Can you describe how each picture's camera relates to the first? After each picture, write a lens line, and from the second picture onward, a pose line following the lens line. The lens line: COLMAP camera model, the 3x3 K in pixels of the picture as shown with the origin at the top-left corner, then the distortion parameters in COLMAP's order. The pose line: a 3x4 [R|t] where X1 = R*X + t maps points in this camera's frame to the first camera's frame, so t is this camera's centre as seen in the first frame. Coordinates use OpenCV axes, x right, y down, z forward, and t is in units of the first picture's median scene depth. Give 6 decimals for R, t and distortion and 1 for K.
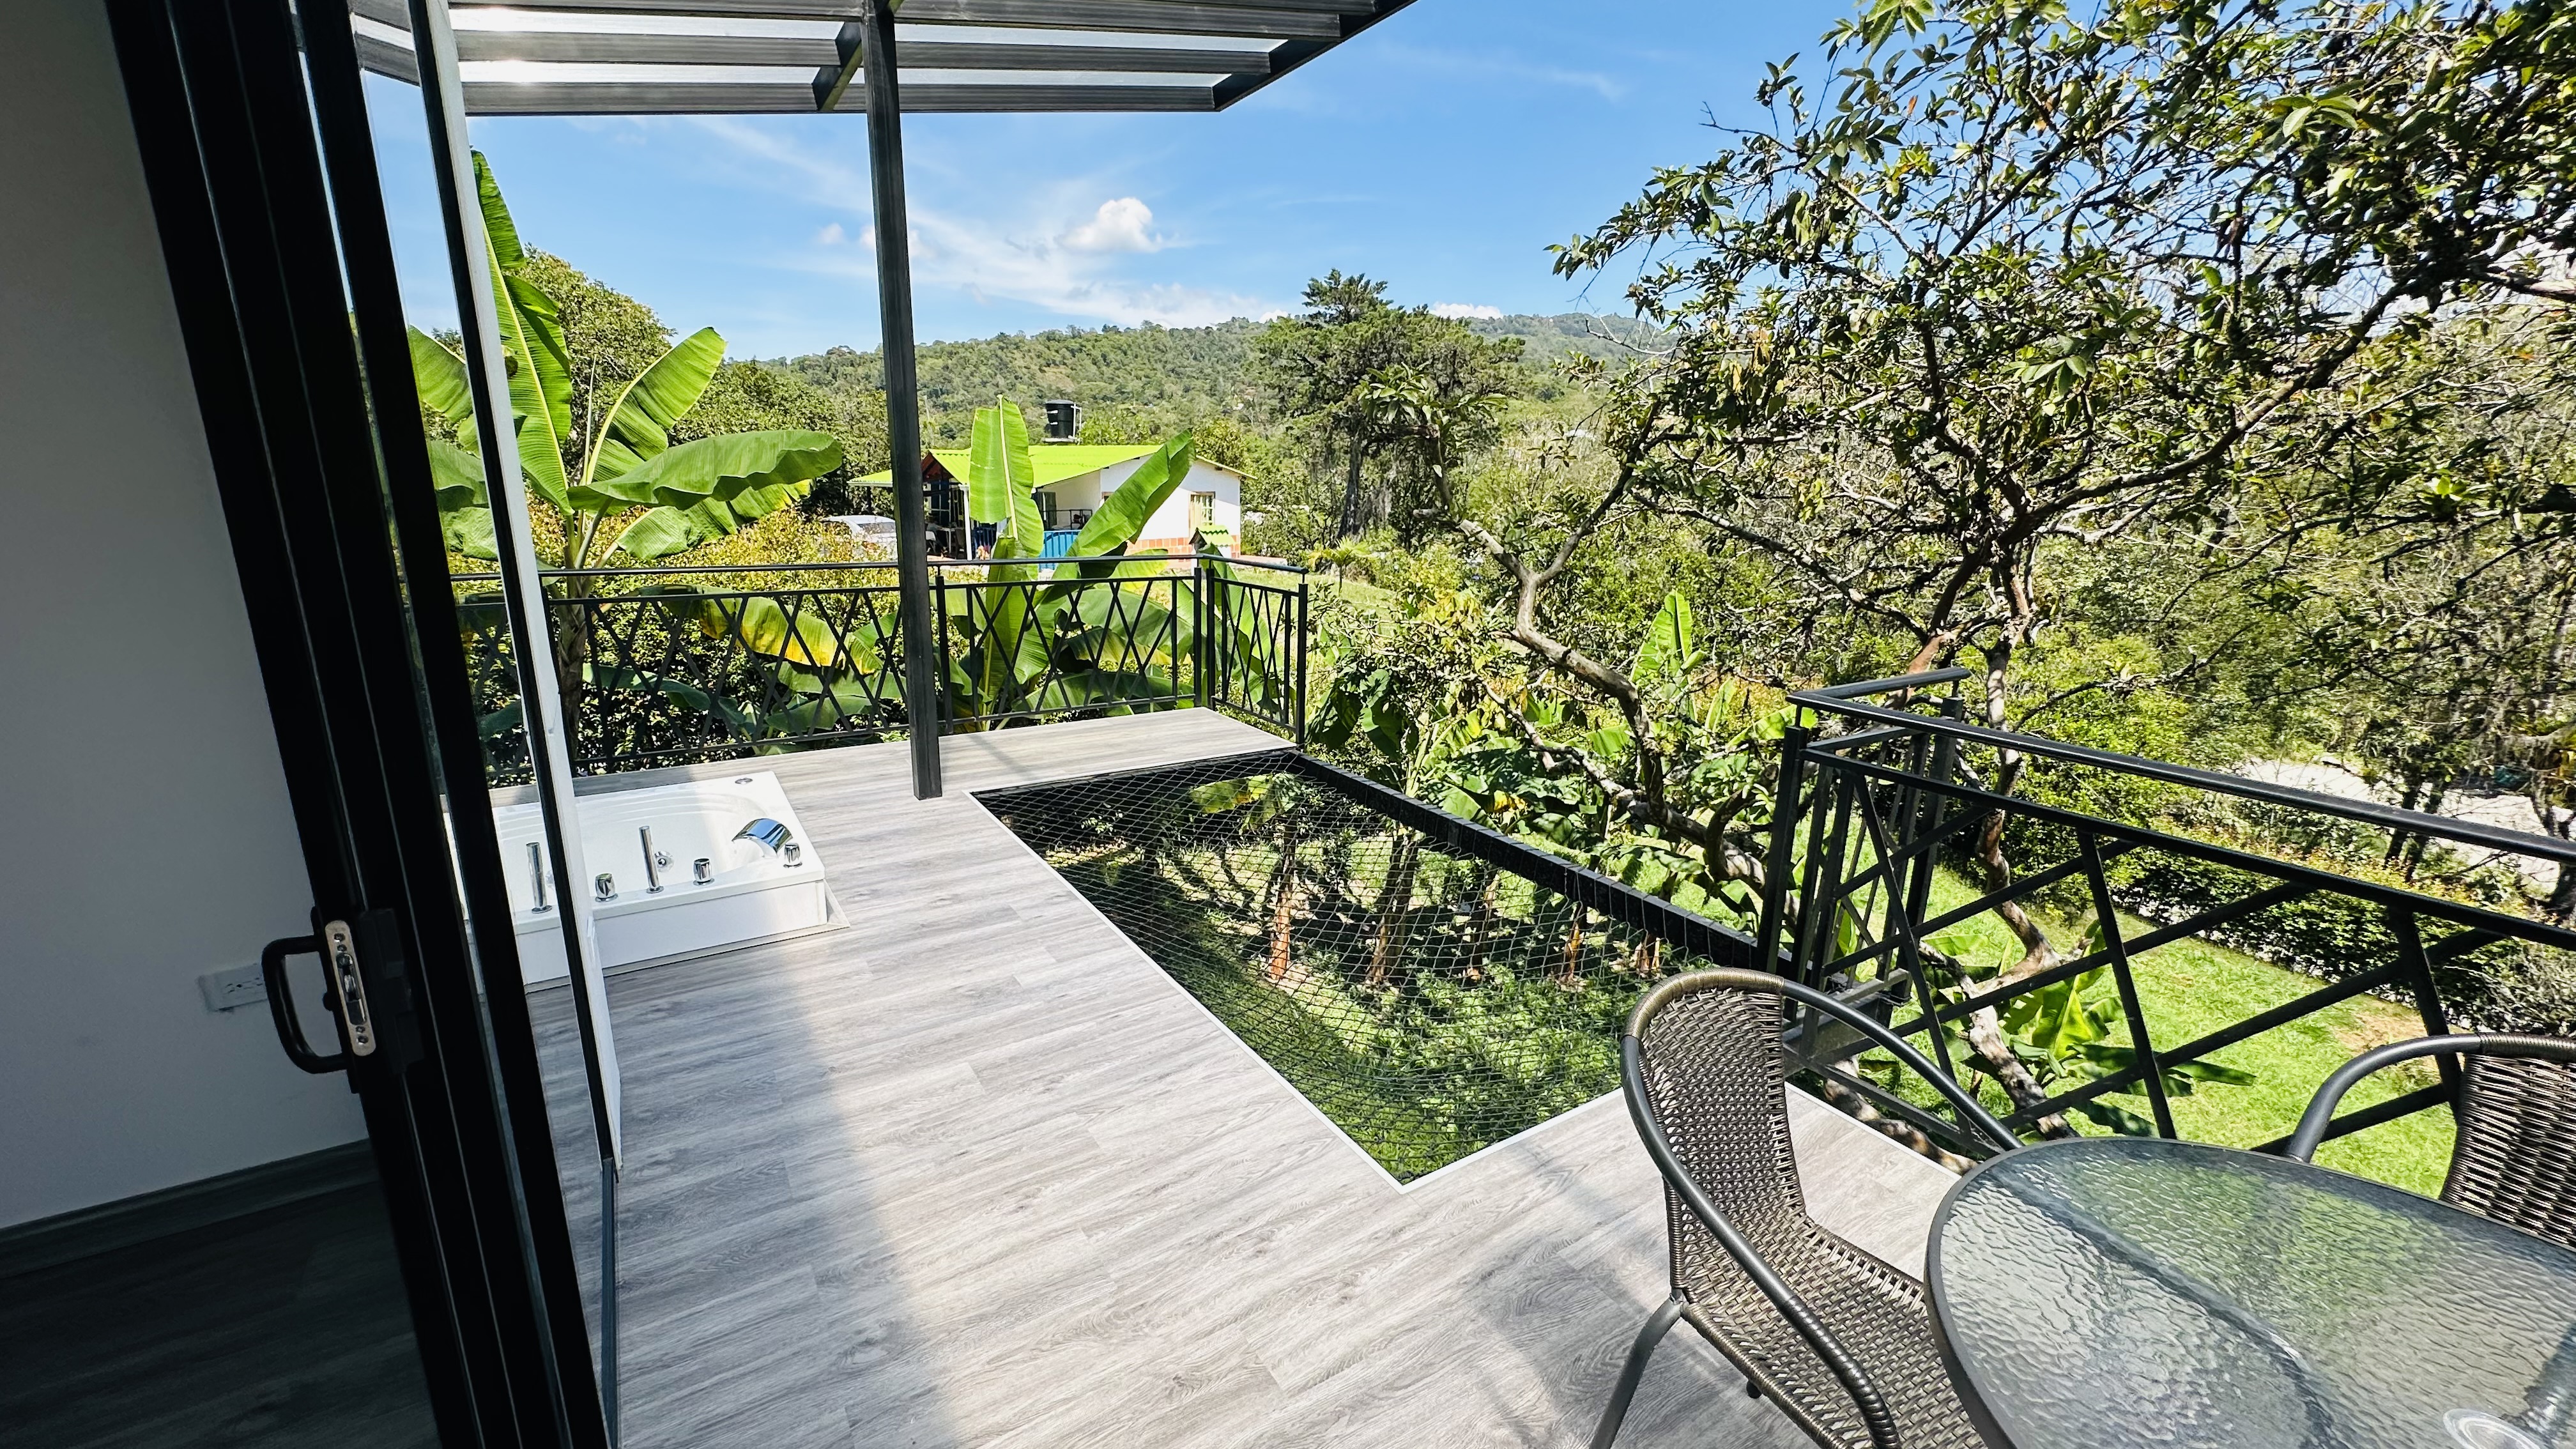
lens RADIAL K [[1034.4, 0, 1288.0], [0, 1034.4, 724.5], [0, 0, 1]] dist [-0.001353, 0.000672]
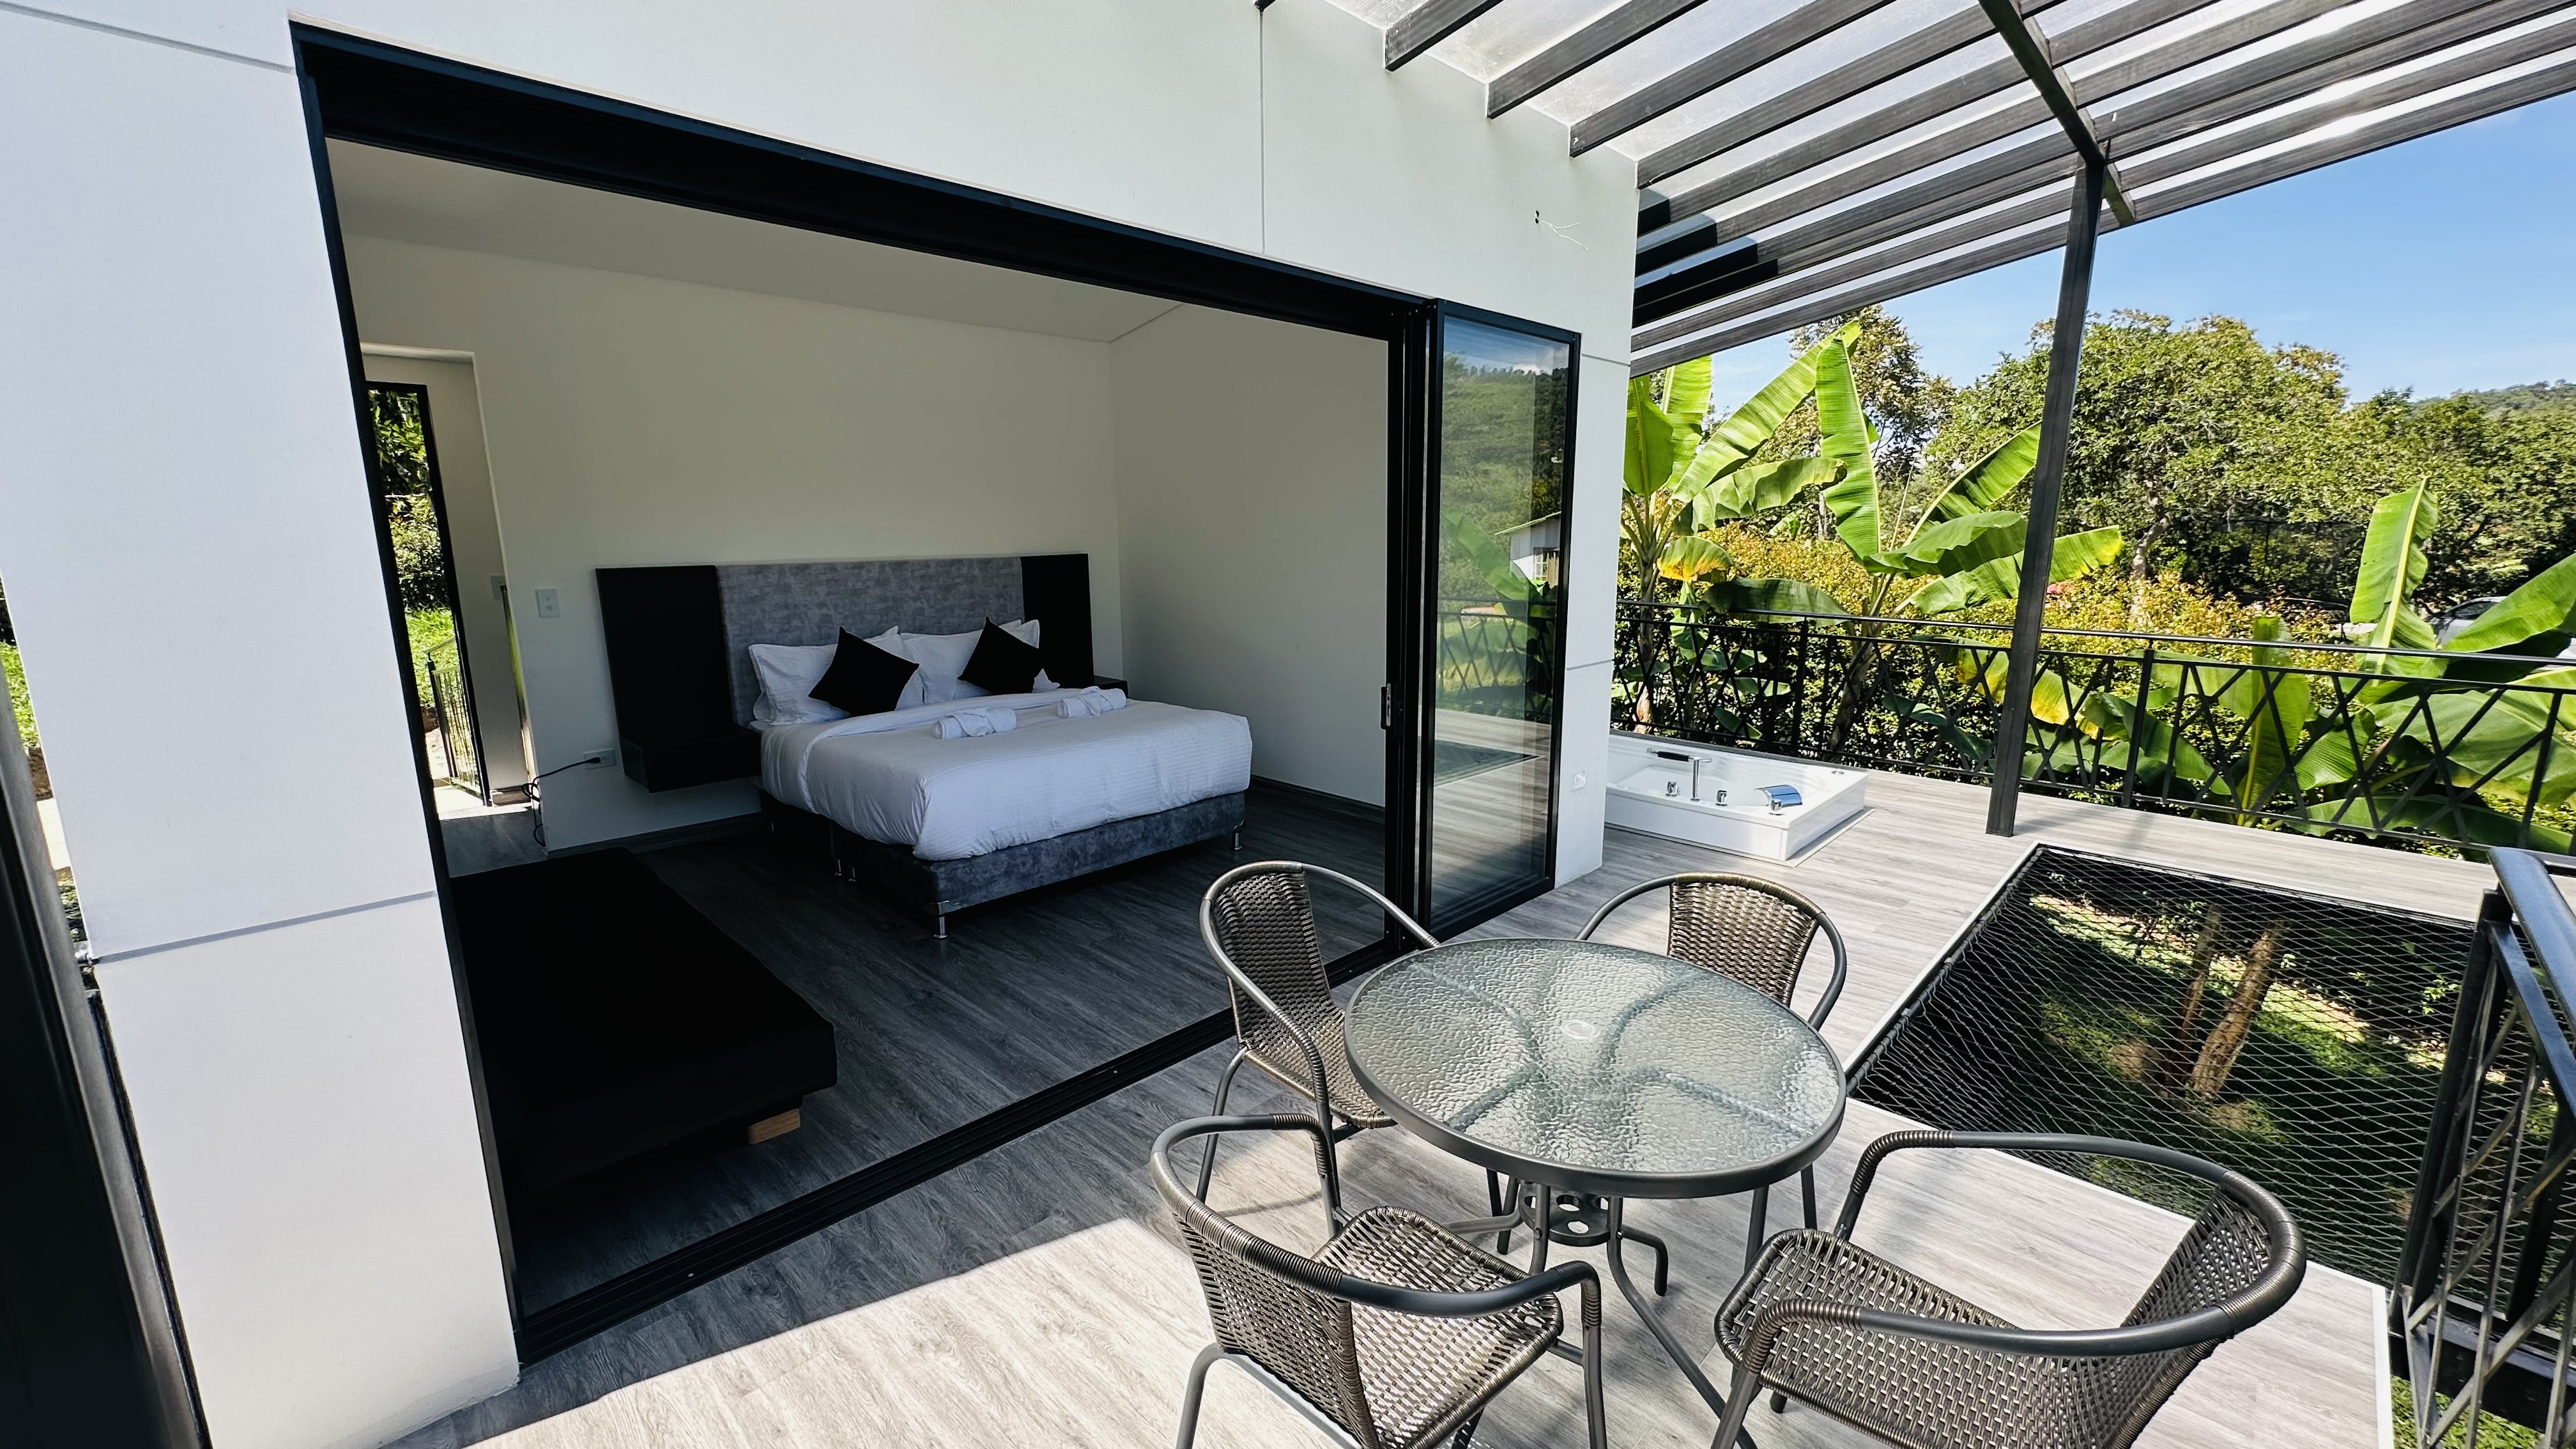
lens RADIAL K [[1034.4, 0, 1288.0], [0, 1034.4, 724.5], [0, 0, 1]] dist [-0.001353, 0.000672]
pose [[0.119703, 0.169208, -0.978284, 0.607080], [-0.227078, 0.963915, 0.138938, -0.024071], [0.966492, 0.205516, 0.153807, 0.059672]]
